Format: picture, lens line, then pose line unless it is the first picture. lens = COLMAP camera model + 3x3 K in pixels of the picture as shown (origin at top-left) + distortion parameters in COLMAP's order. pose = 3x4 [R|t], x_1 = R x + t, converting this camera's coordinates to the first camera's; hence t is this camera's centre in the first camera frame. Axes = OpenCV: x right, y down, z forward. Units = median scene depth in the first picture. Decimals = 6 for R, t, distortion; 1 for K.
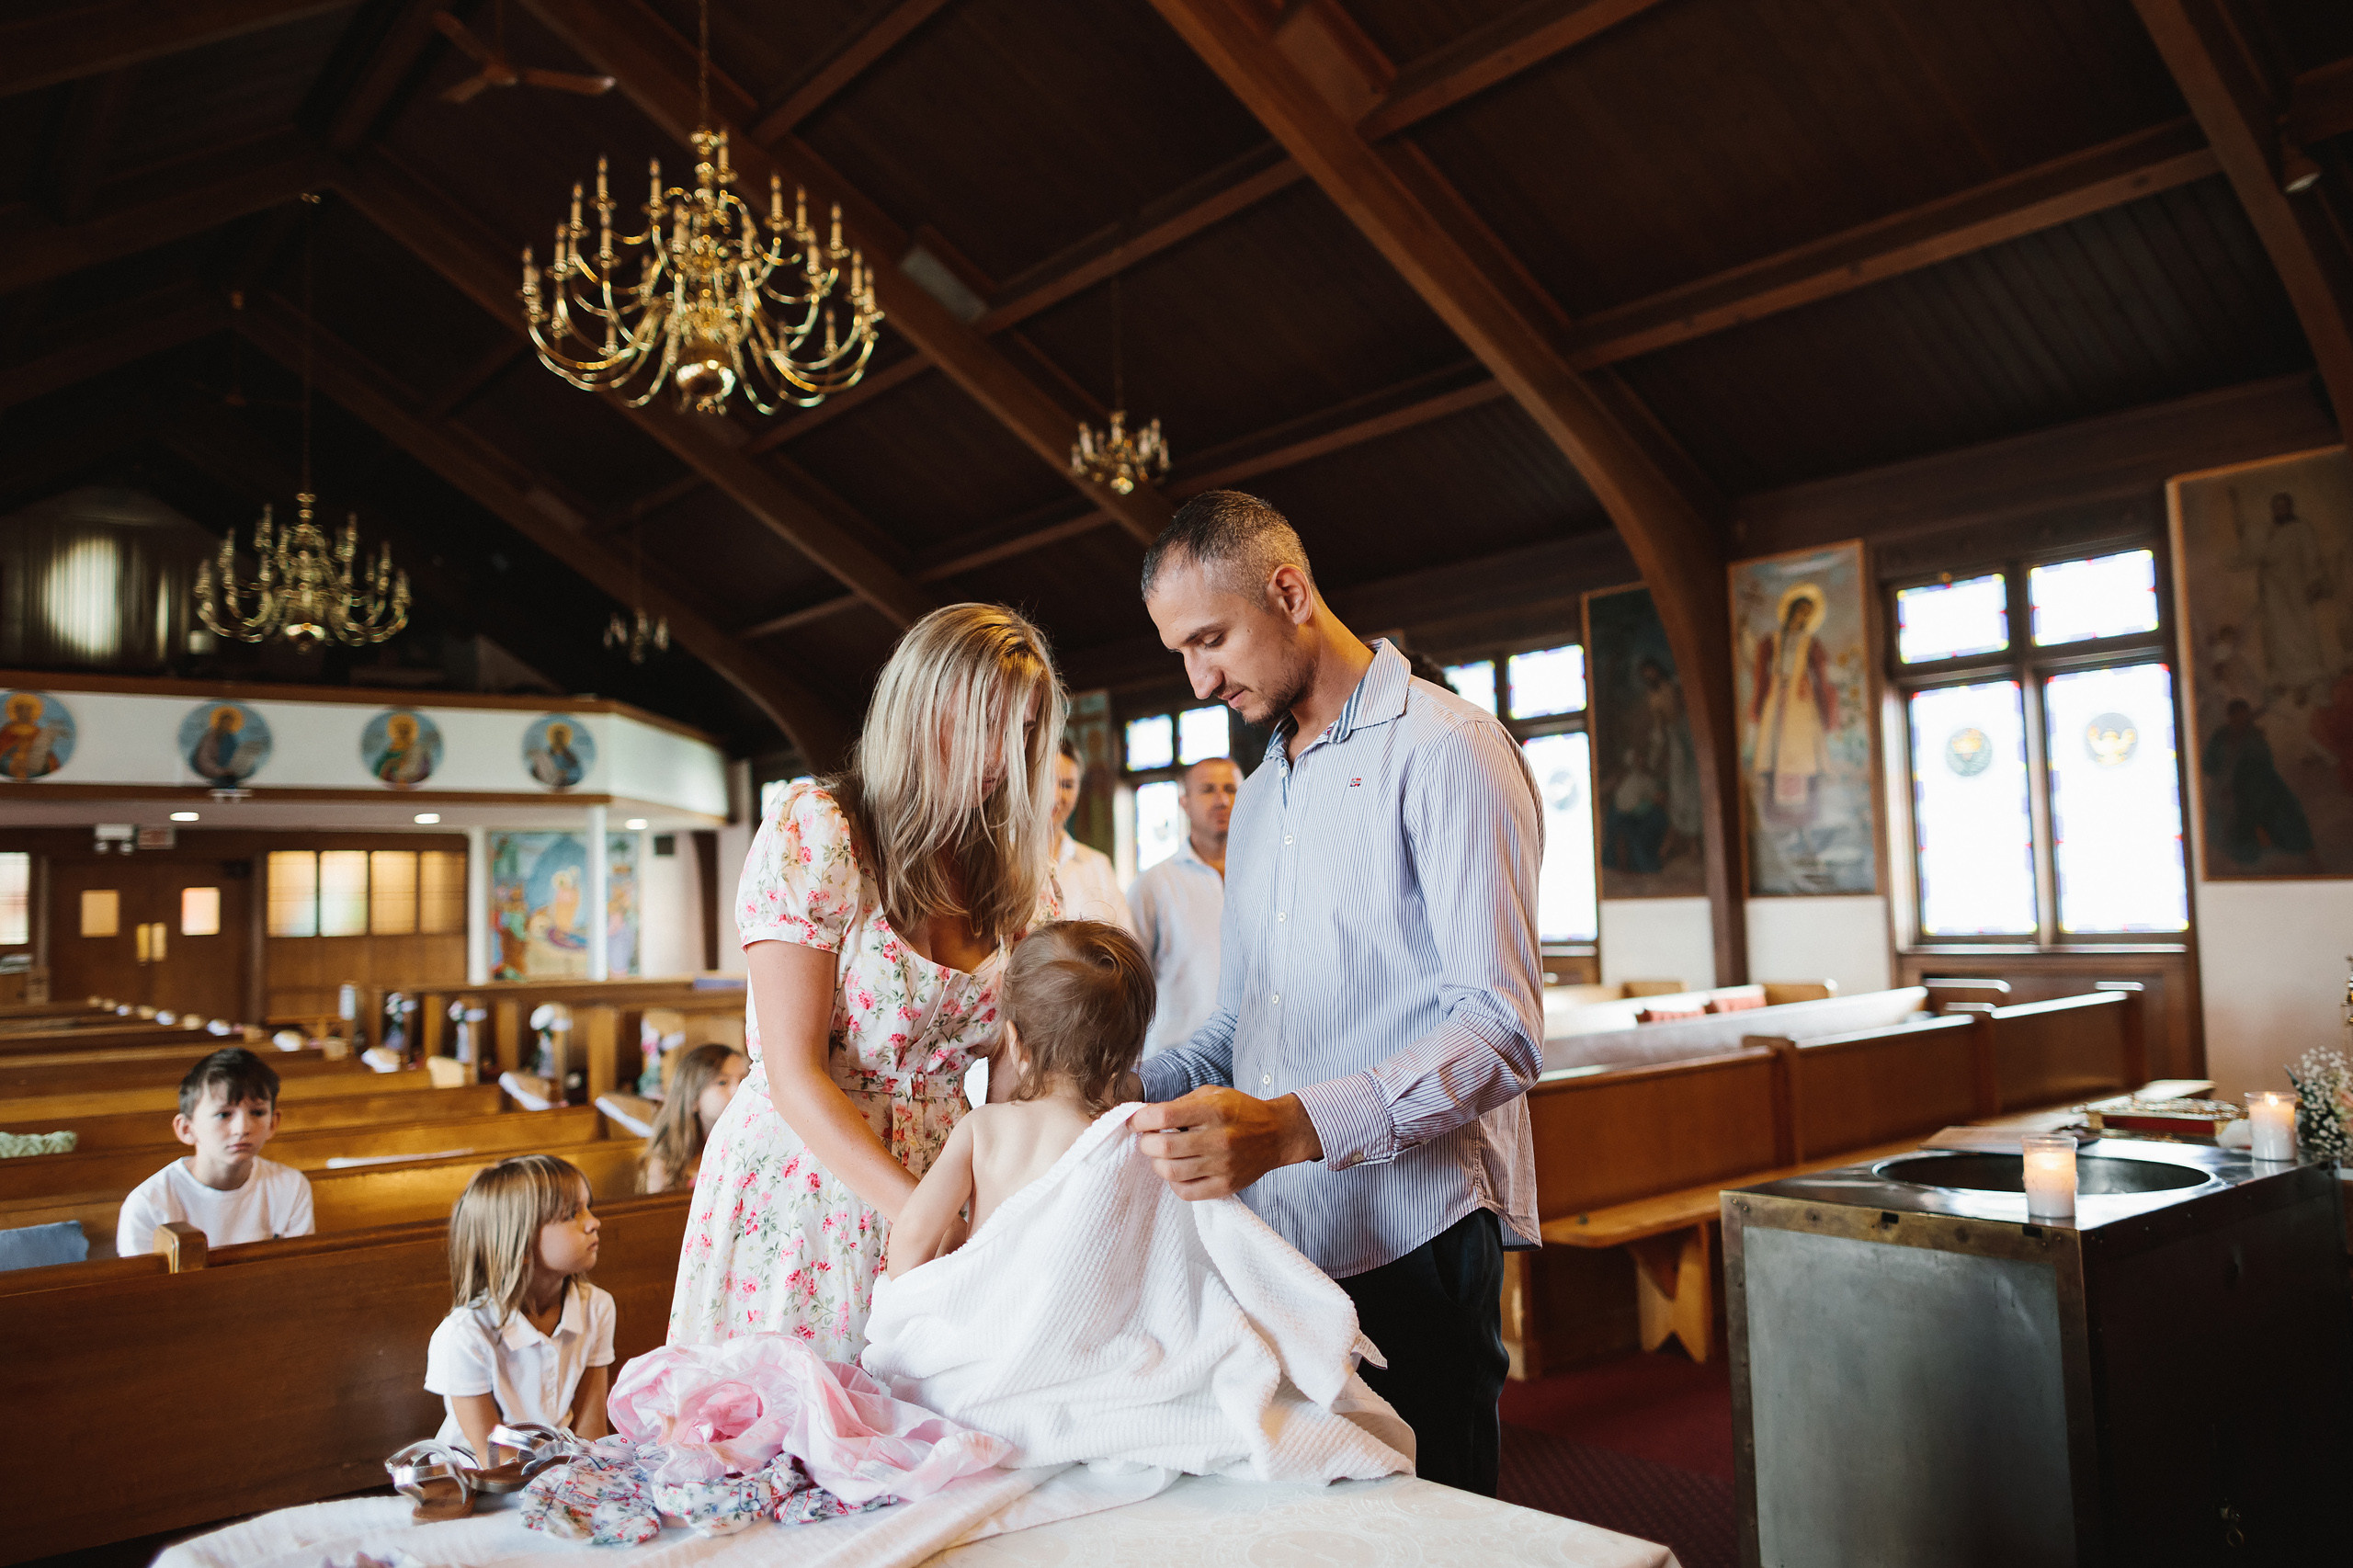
lens RADIAL K [[1687.3, 0, 1201.5], [0, 1687.3, 794.4], [0, 0, 1]] dist [-0.062937, 0.018639]
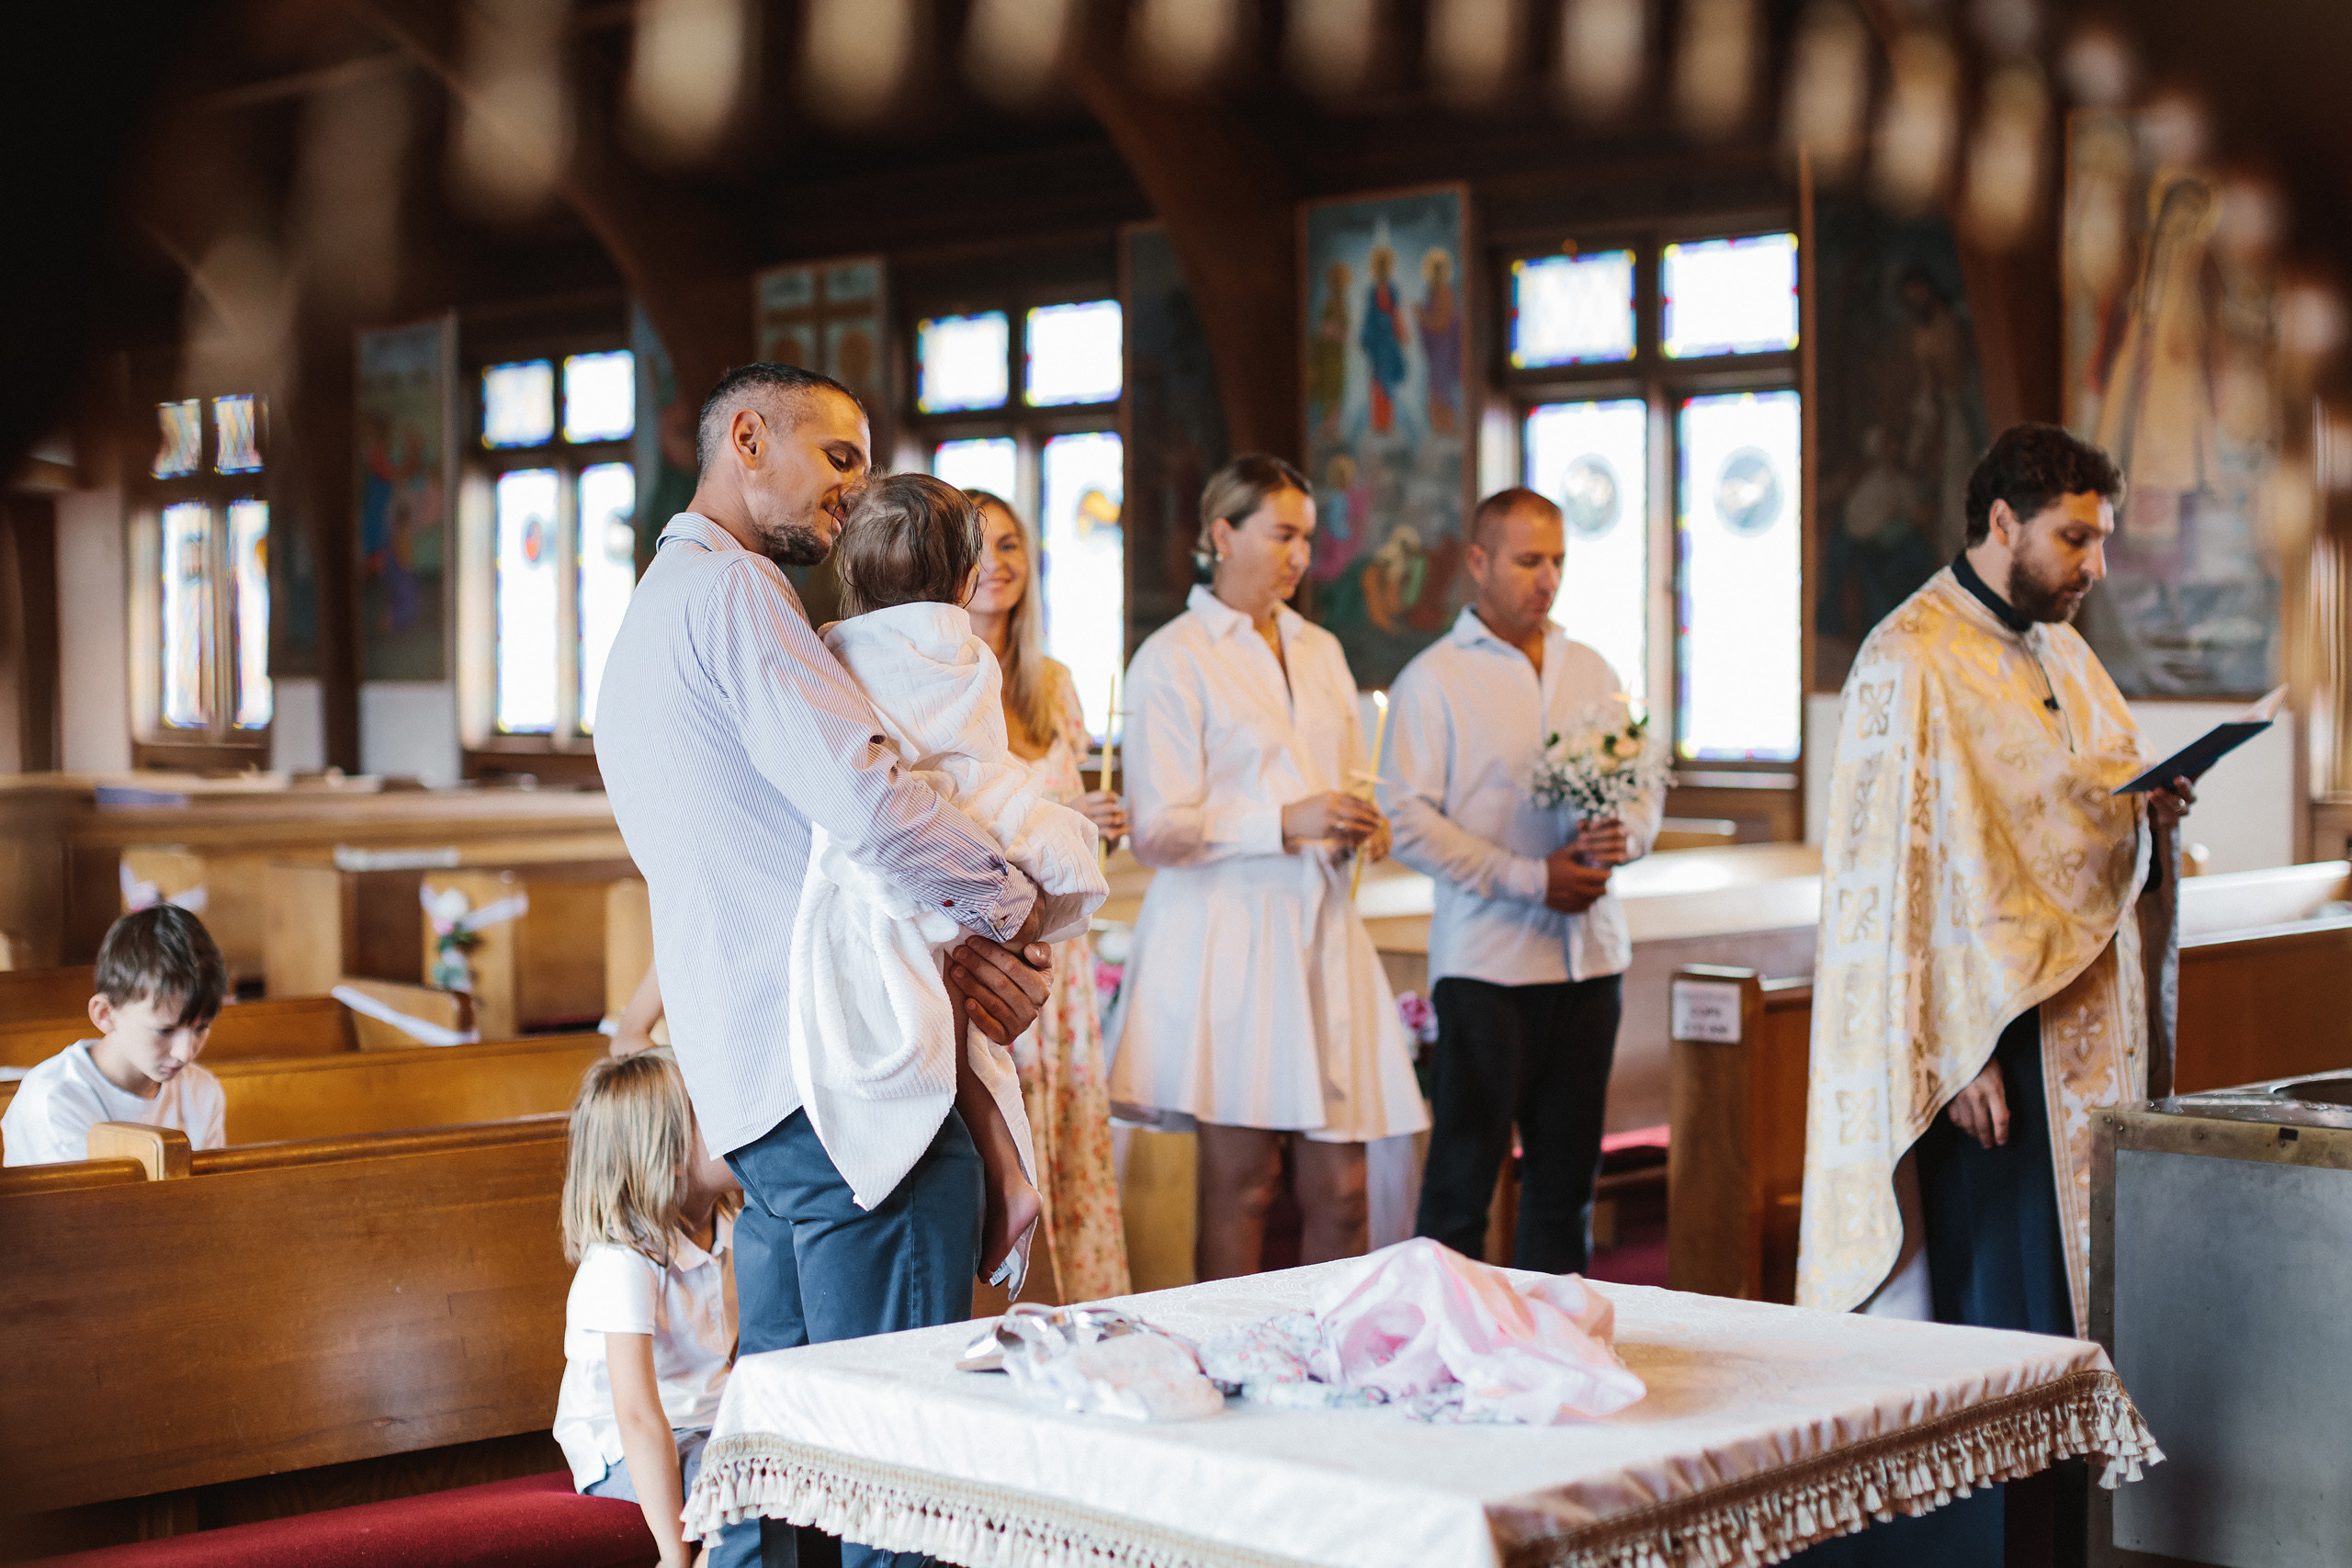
lens RADIAL K [[3607.7, 0, 1157.3], [0, 3607.7, 773.9], [0, 0, 1]] dist [-0.164933, 0.000000]
pose [[0.996481, 0.024424, 0.080186, -0.085487], [-0.032336, 0.994572, 0.098900, -0.024166], [-0.077335, -0.101145, 0.991861, -0.200302]]
